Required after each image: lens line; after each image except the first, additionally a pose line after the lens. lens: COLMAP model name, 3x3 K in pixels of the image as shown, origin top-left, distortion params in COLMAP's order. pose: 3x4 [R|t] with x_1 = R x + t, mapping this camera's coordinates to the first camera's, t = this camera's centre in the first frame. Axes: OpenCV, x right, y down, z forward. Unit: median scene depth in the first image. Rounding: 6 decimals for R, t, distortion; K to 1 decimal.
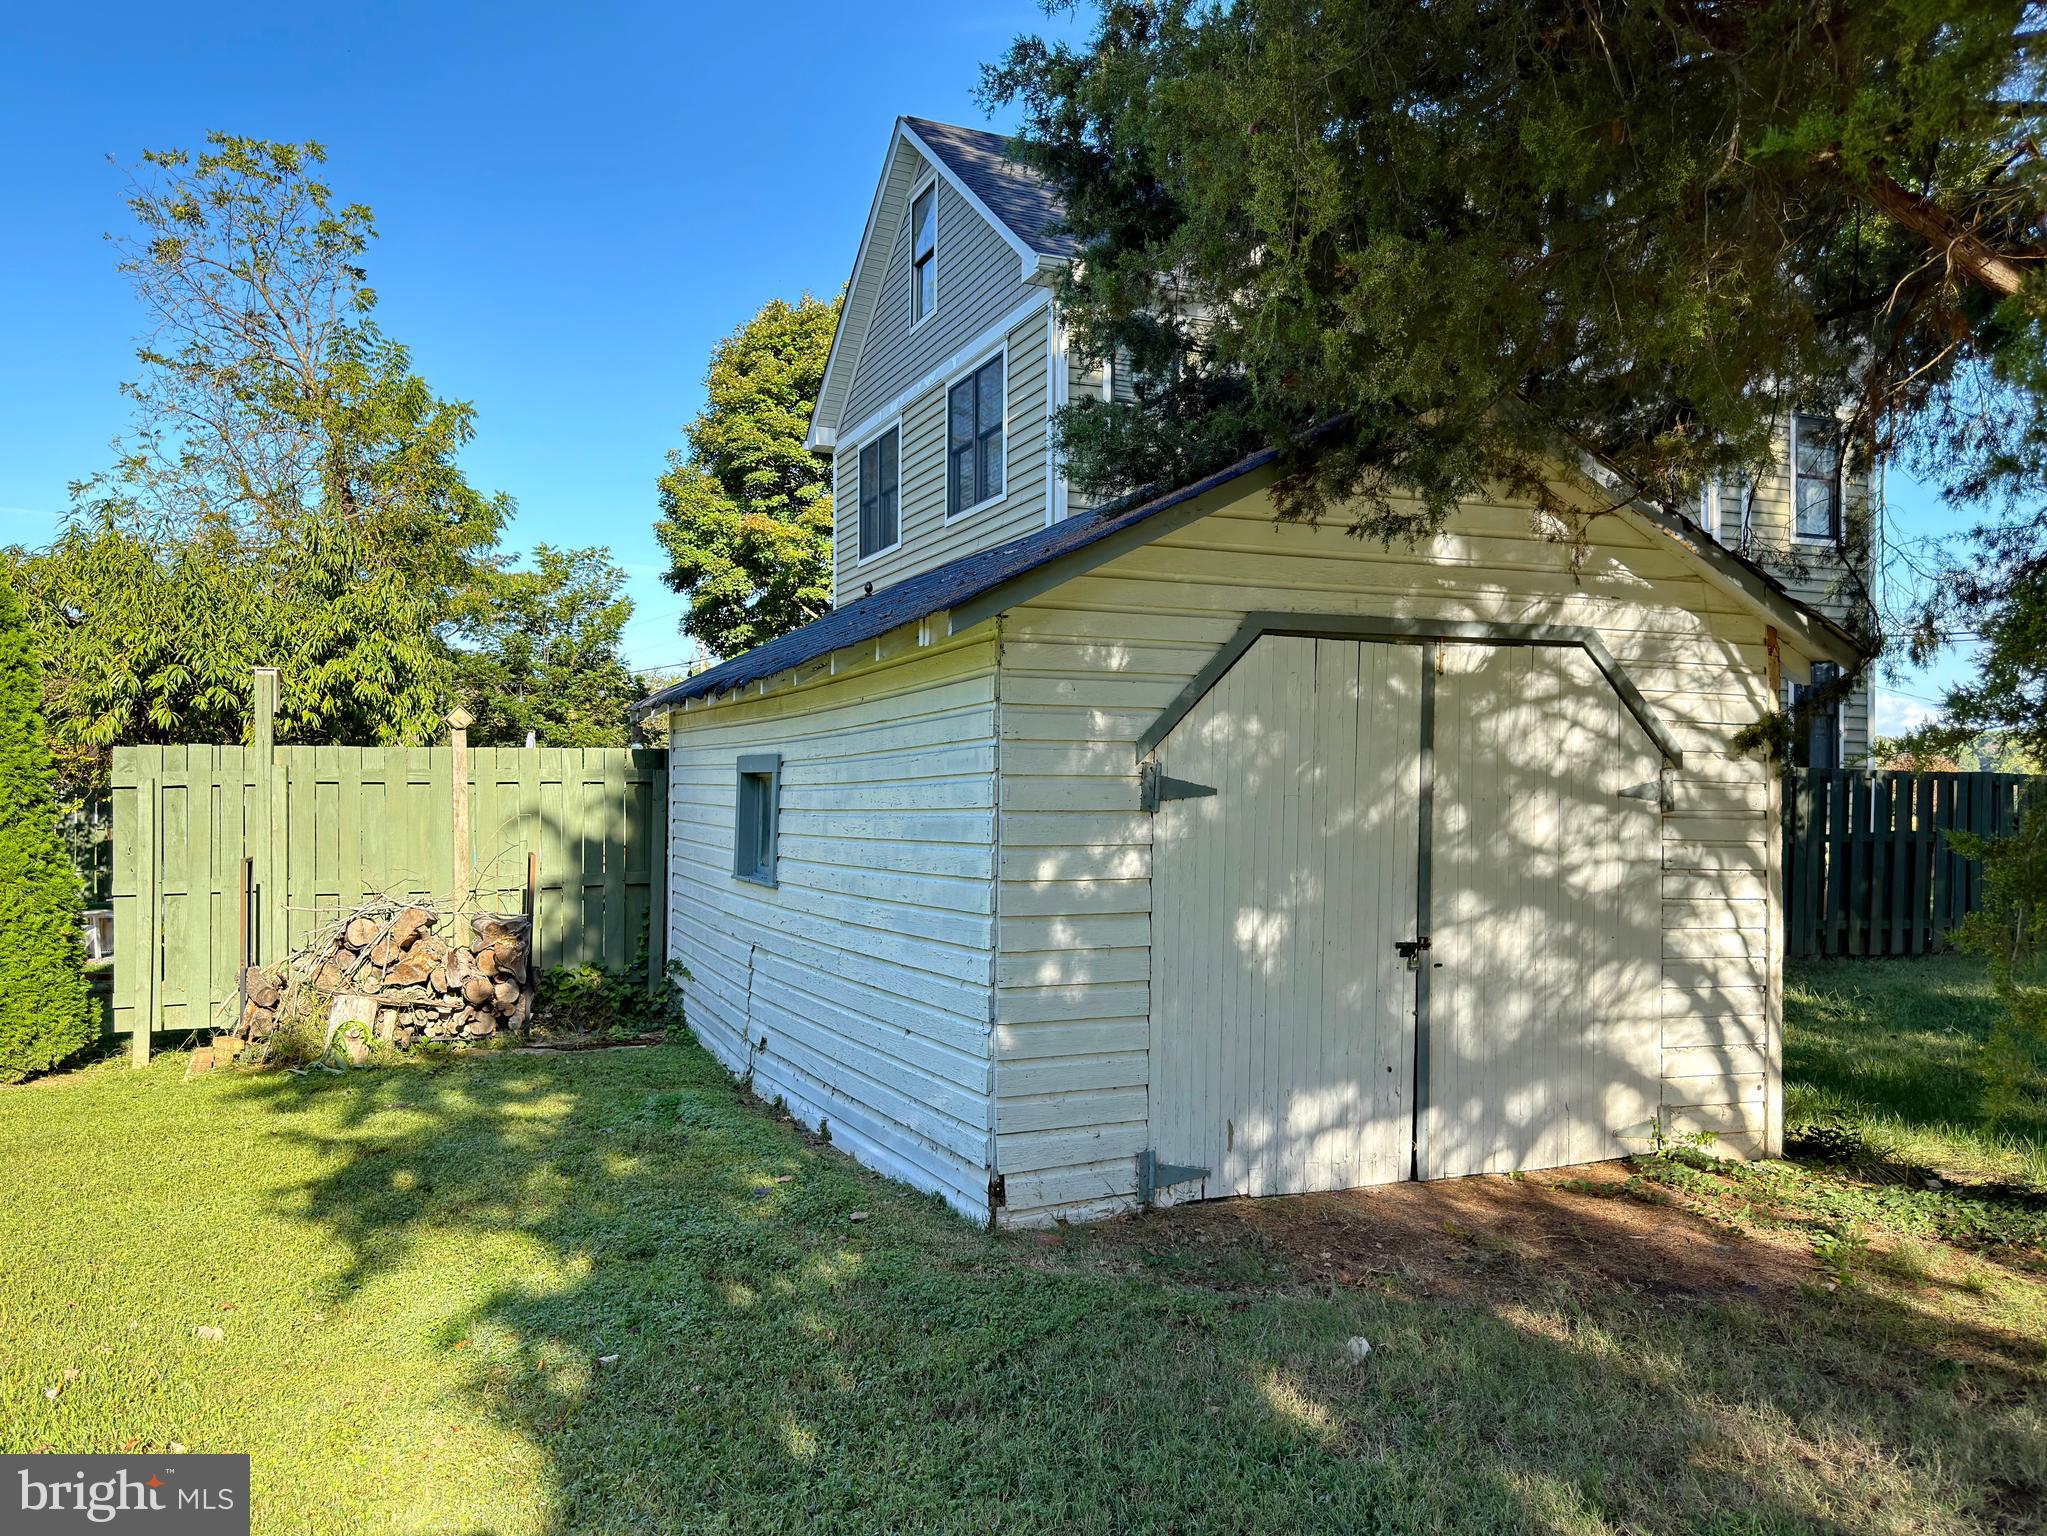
lens RADIAL K [[1533.4, 0, 1023.5], [0, 1533.4, 768.0], [0, 0, 1]] dist [0.002894, -0.000405]
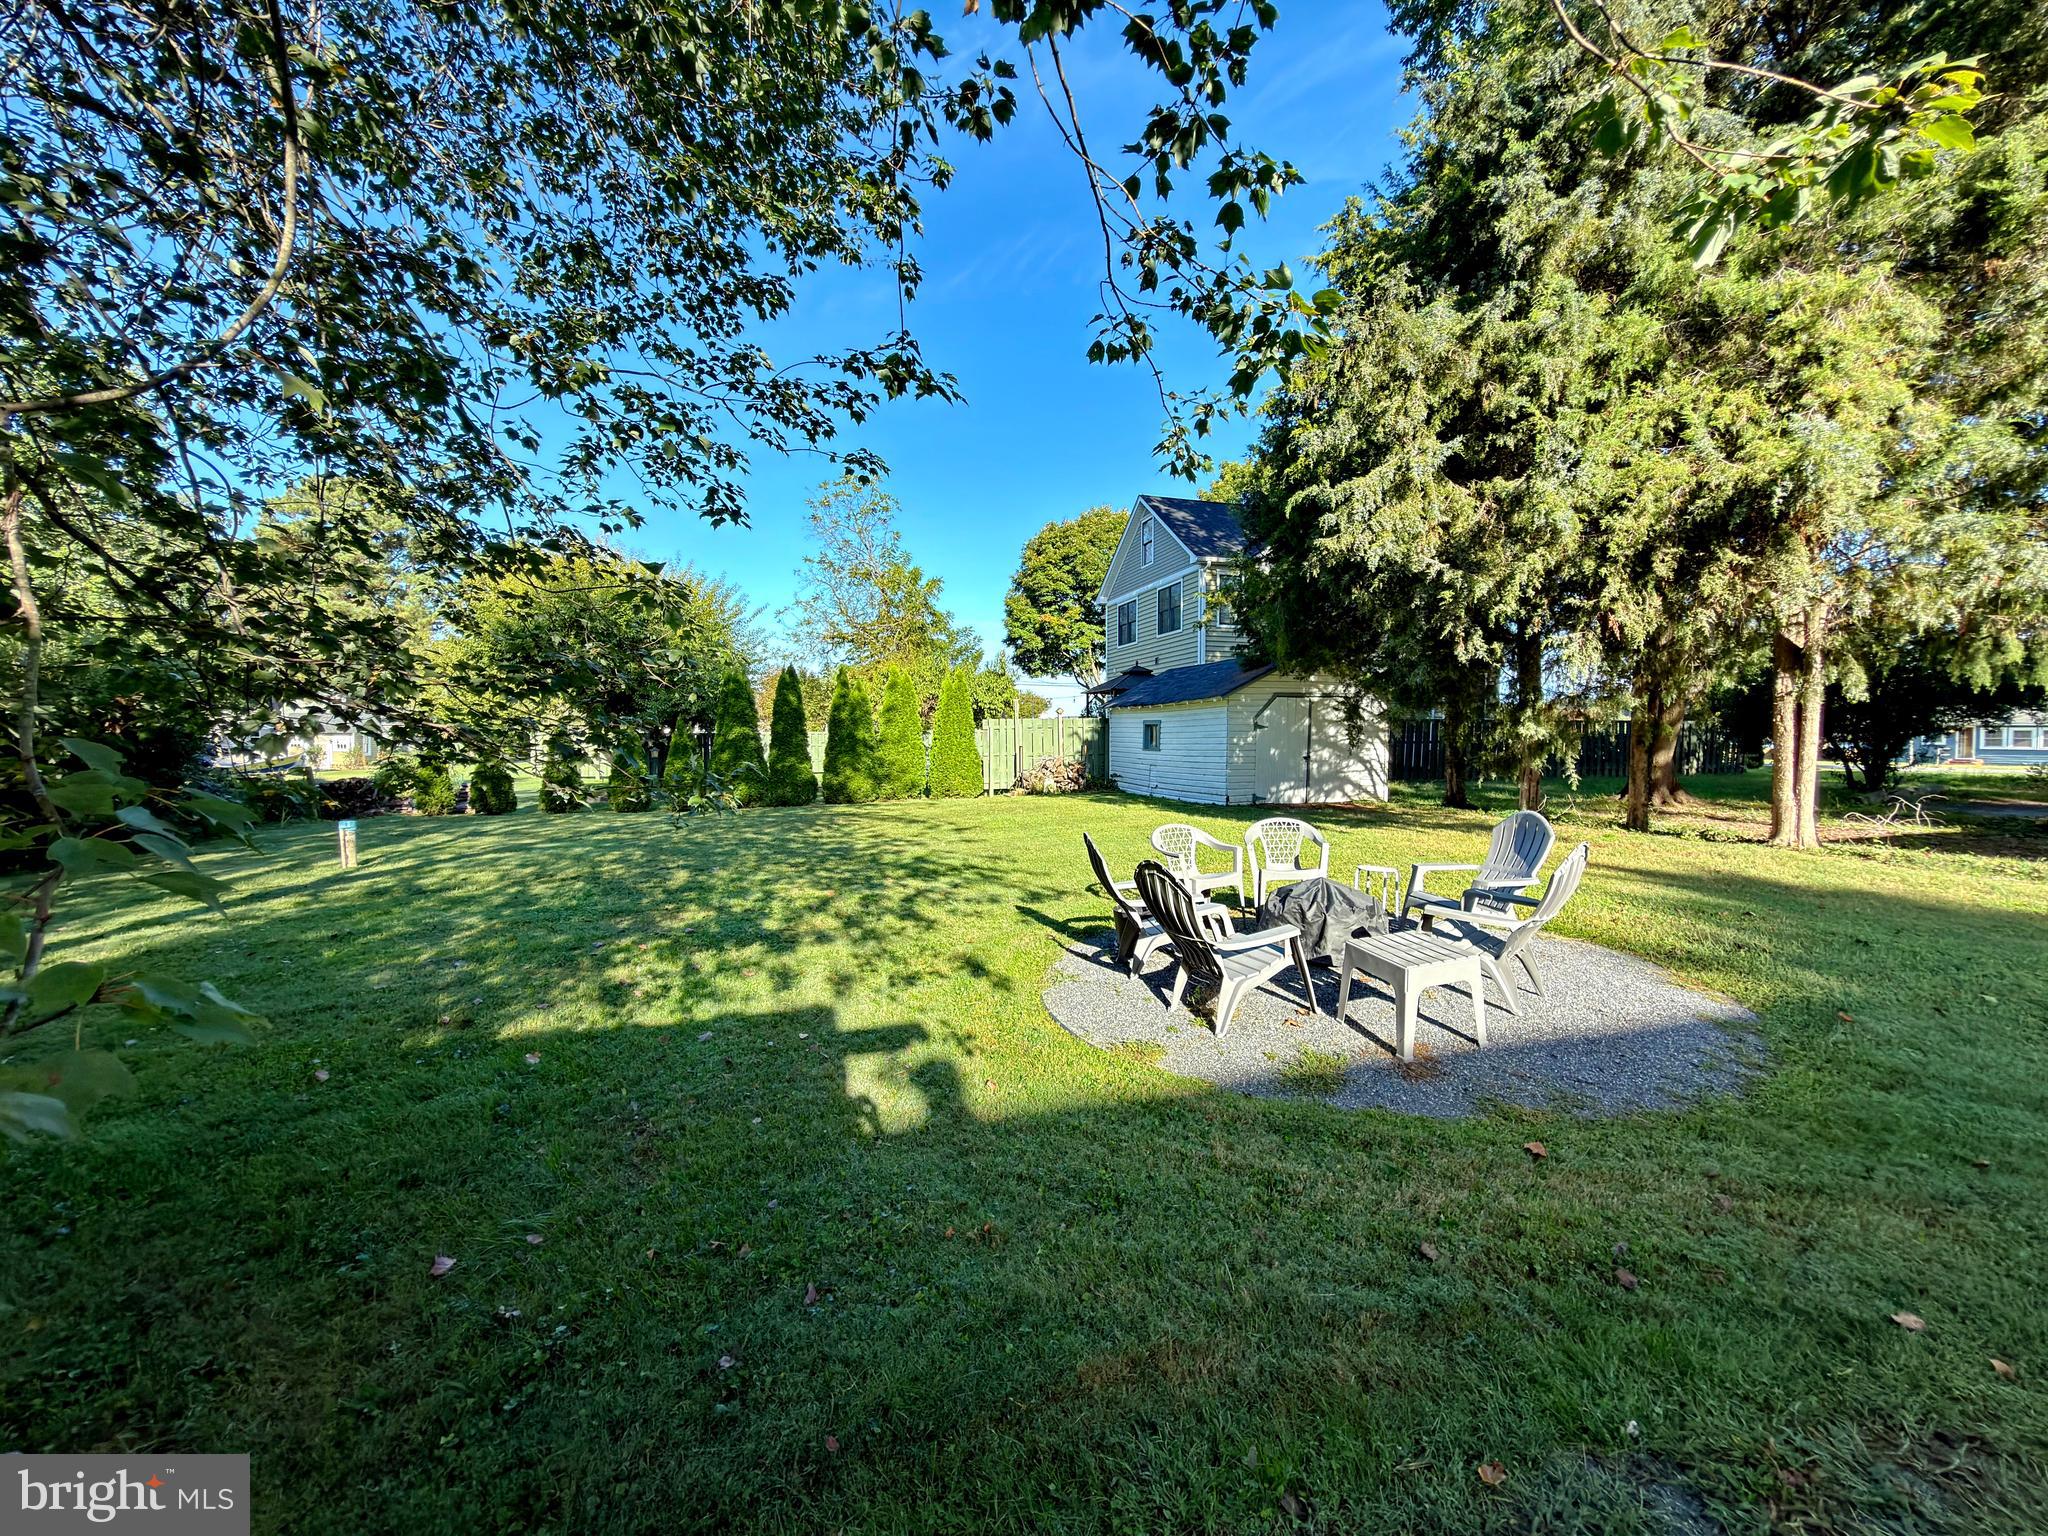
lens RADIAL K [[832.4, 0, 1024.0], [0, 832.4, 768.0], [0, 0, 1]] dist [0.001810, 0.000274]
pose [[0.992760, -0.011096, -0.119605, -0.249701], [0.018252, 0.998097, 0.058899, -0.016716], [0.118724, -0.060655, 0.991073, -1.357415]]
